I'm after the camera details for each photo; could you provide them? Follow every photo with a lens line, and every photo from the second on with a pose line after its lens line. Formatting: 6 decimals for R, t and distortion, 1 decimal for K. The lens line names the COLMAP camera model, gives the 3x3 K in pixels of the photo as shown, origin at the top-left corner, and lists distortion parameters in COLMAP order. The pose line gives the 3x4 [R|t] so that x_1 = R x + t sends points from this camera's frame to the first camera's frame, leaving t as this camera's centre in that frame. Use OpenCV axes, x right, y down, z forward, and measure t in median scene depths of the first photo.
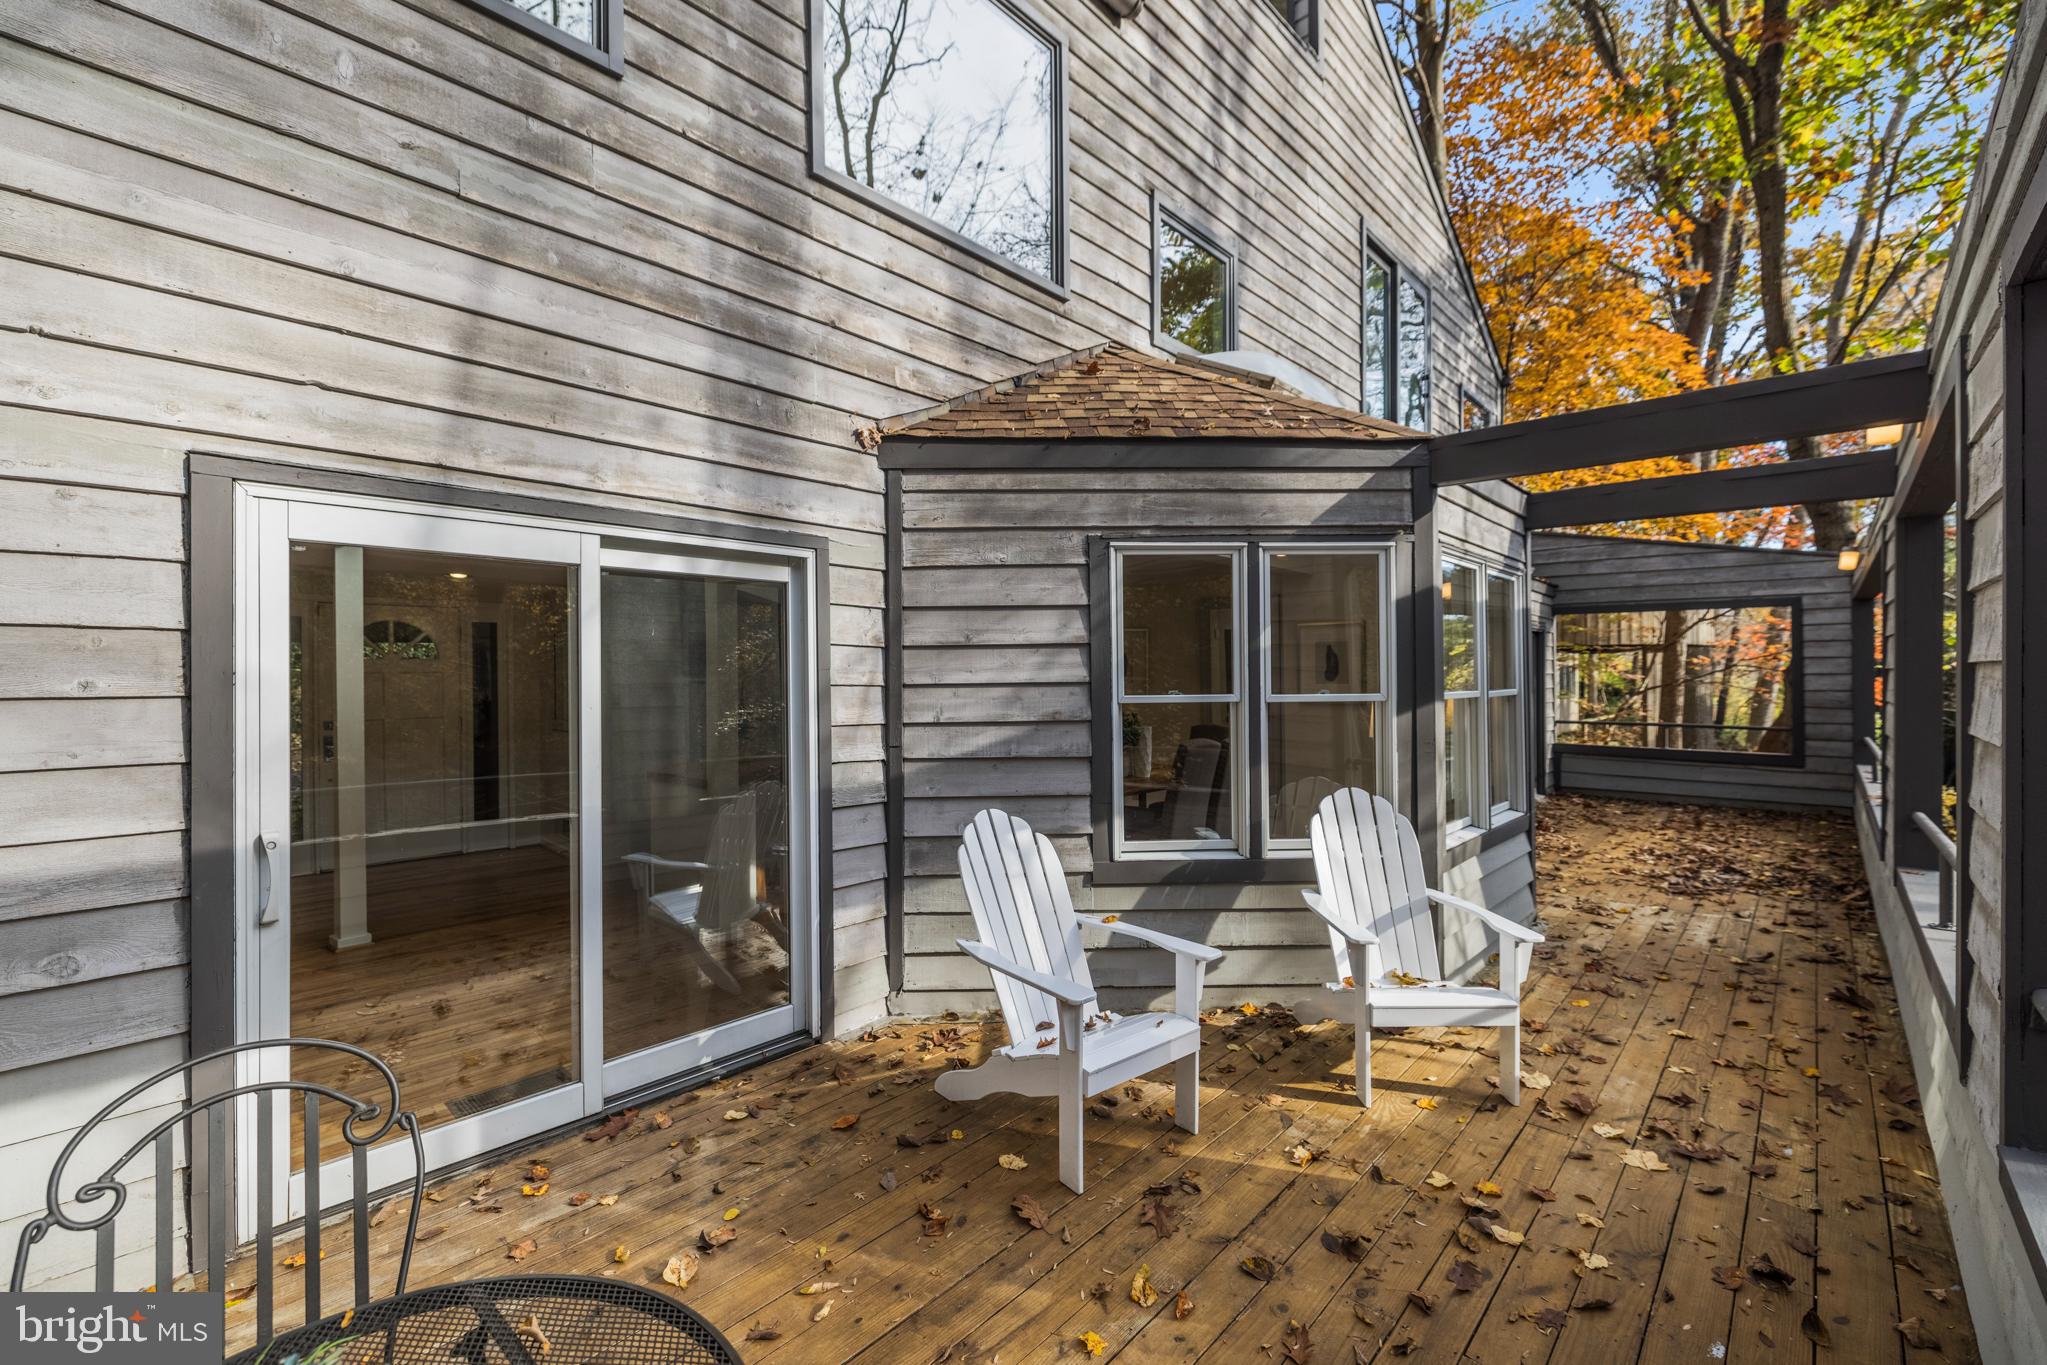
lens RADIAL K [[878.8, 0, 1025.7], [0, 878.8, 684.7], [0, 0, 1]] dist [-0.000705, 0.000111]
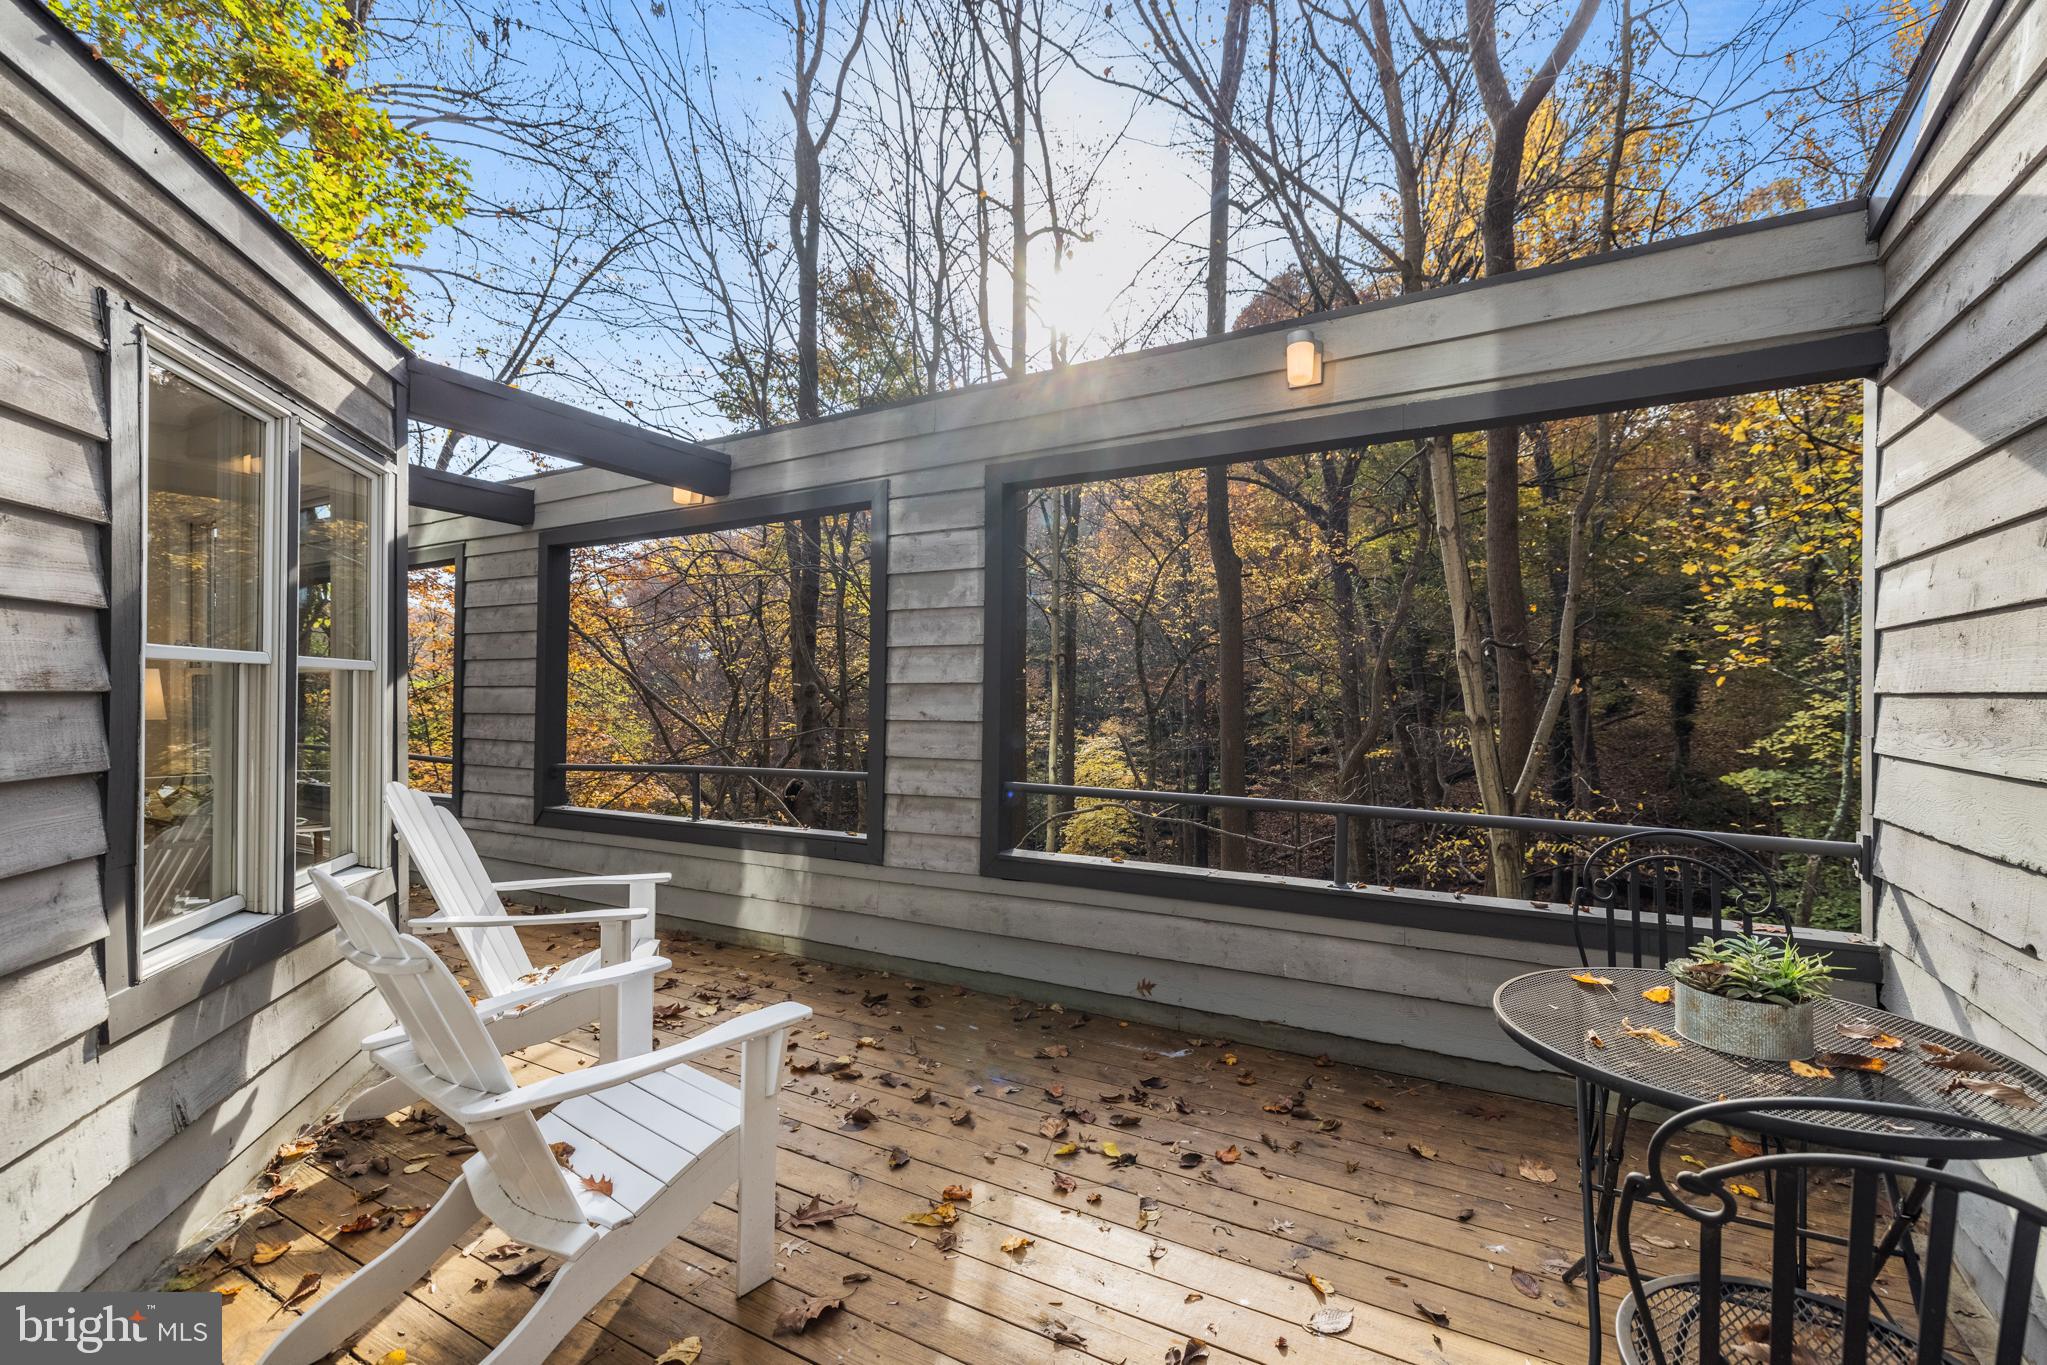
lens RADIAL K [[878.8, 0, 1024.7], [0, 878.8, 697.6], [0, 0, 1]] dist [-0.000705, 0.000111]
pose [[-0.275945, 0.001935, 0.961172, -0.515833], [-0.004626, 0.999984, -0.003341, 0.044146], [-0.961162, -0.005368, -0.275931, 0.688345]]
